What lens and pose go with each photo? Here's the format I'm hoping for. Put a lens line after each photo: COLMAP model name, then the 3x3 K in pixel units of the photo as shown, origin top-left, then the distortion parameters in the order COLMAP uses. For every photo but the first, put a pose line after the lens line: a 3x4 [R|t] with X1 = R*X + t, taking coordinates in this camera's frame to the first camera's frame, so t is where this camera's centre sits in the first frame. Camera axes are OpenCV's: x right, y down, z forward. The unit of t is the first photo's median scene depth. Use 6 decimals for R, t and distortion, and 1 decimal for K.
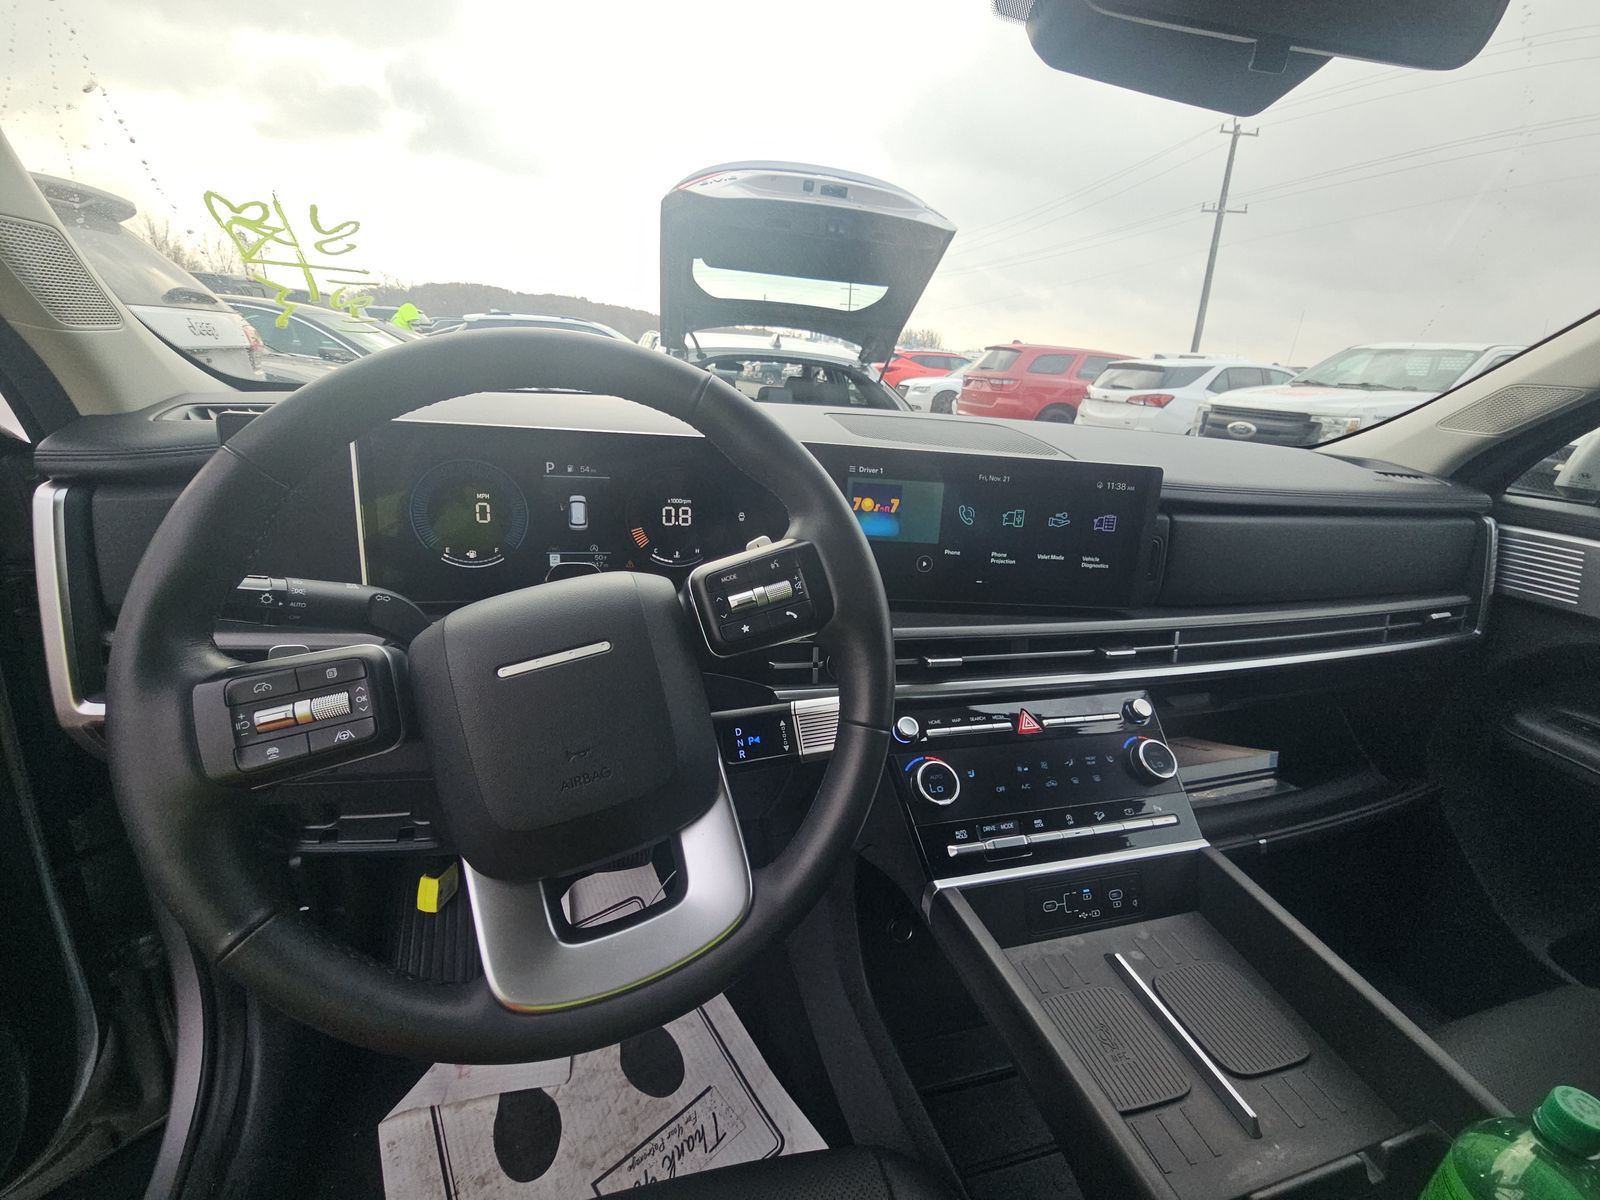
lens RADIAL K [[651.4, 0, 807.3], [0, 651.4, 598.6], [0, 0, 1]] dist [0.009365, -0.008591]
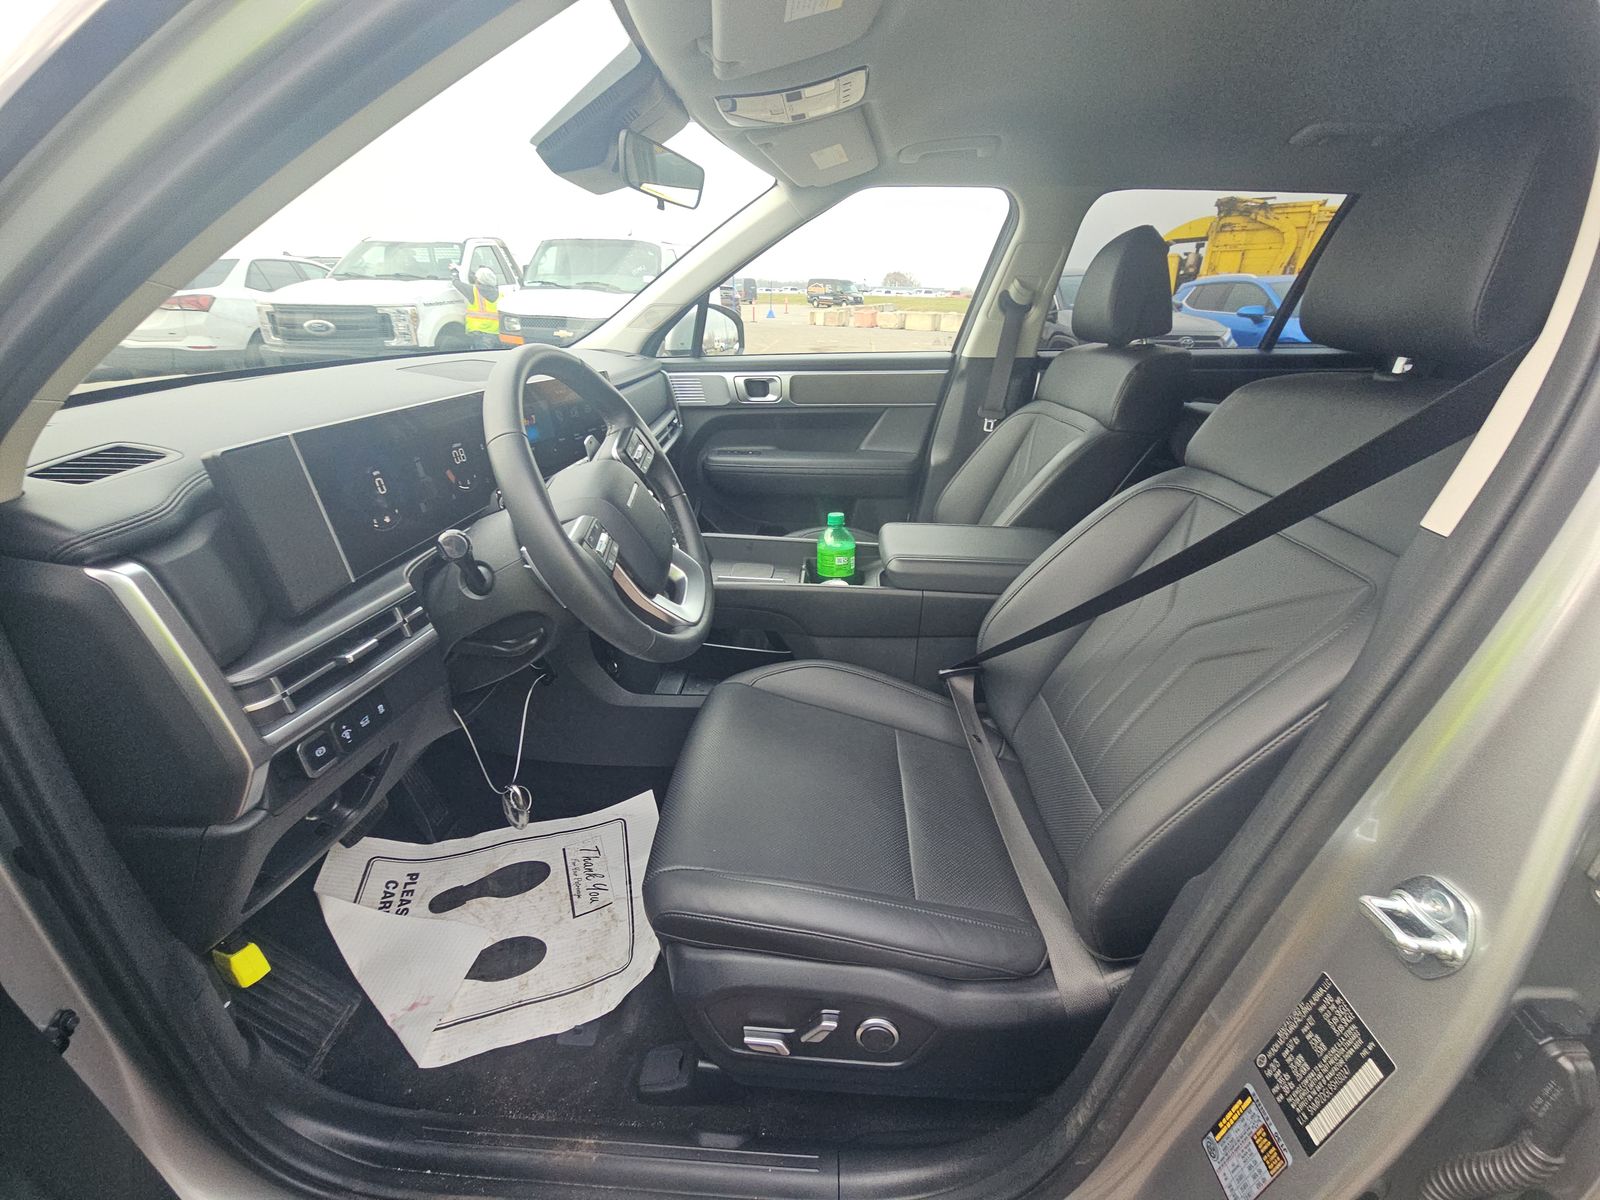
lens RADIAL K [[651.4, 0, 807.3], [0, 651.4, 598.6], [0, 0, 1]] dist [0.009365, -0.008591]
pose [[0.314831, -0.450158, 0.835607, -1.317400], [0.317814, 0.879554, 0.354090, -0.115633], [-0.894358, 0.154089, 0.419977, -0.252350]]
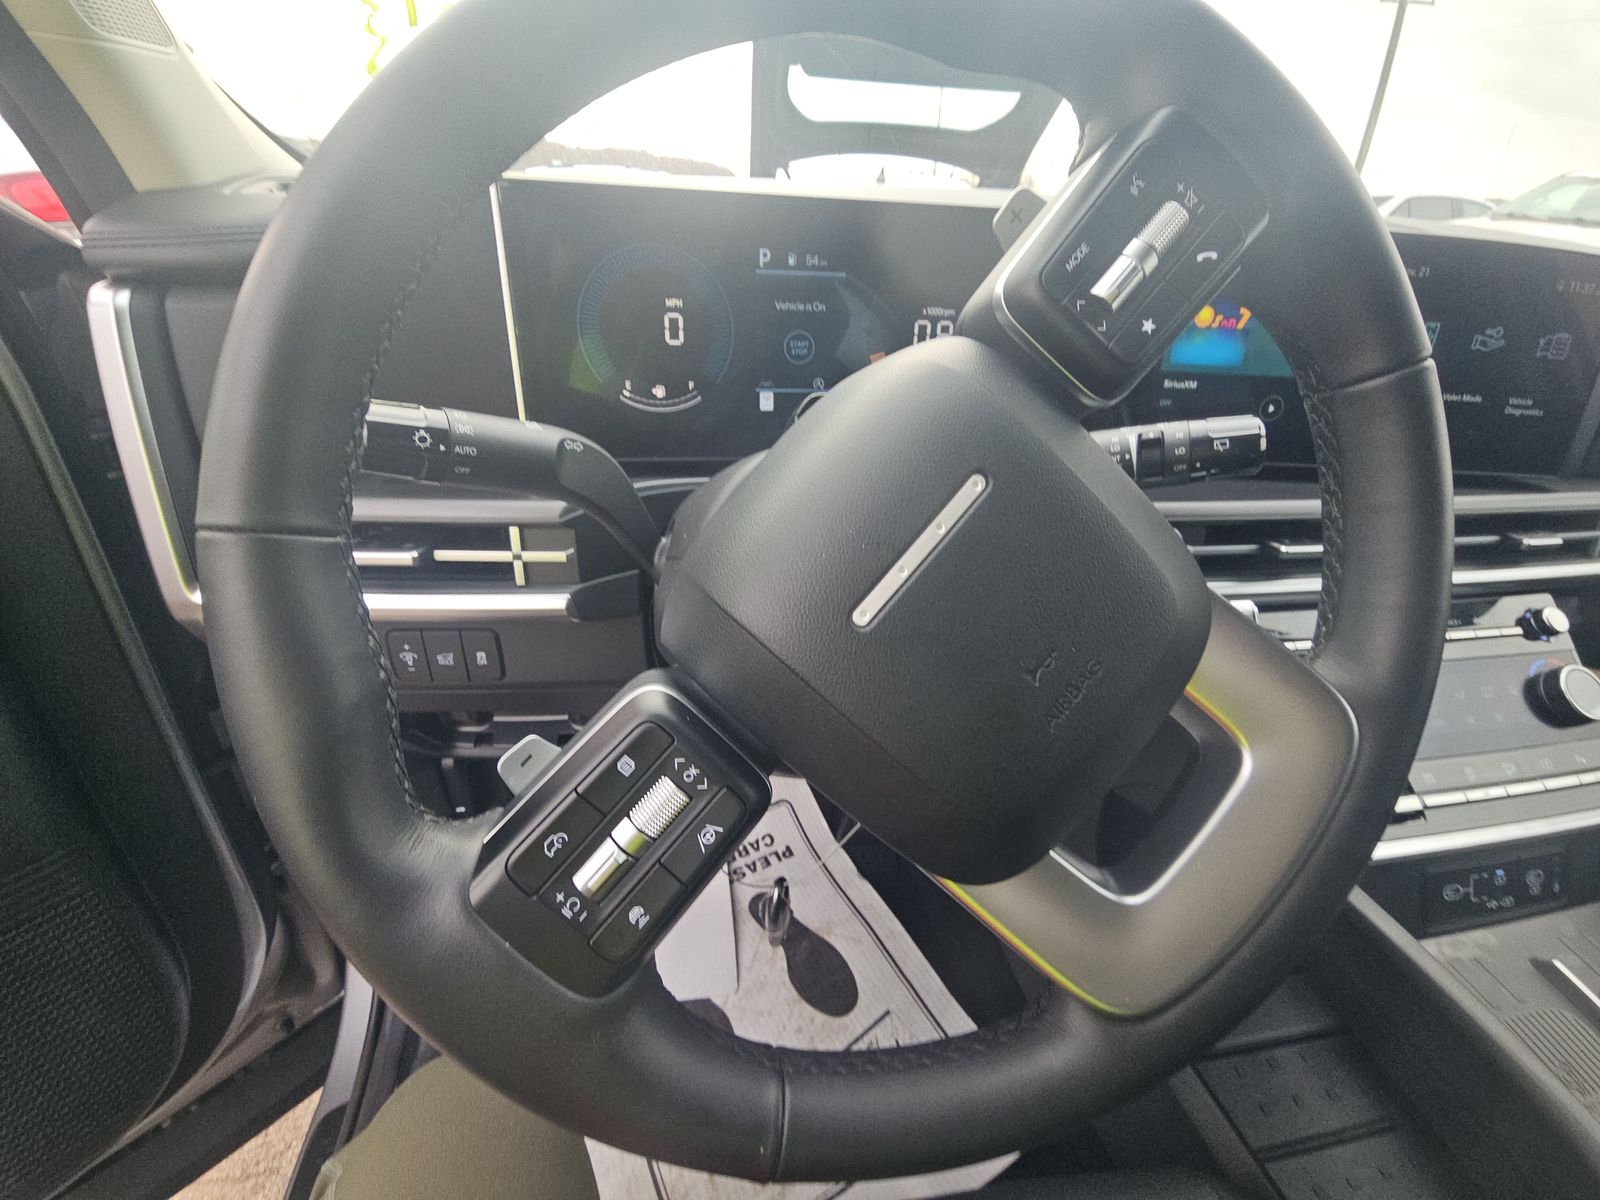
lens RADIAL K [[658.8, 0, 800.0], [0, 658.8, 600.0], [0, 0, 1]] dist [0.013040, -0.010010]
pose [[0.993793, 0.022467, -0.108954, -0.259286], [-0.003138, 0.984667, 0.174415, 0.028615], [0.111202, -0.172990, 0.978626, 0.252581]]
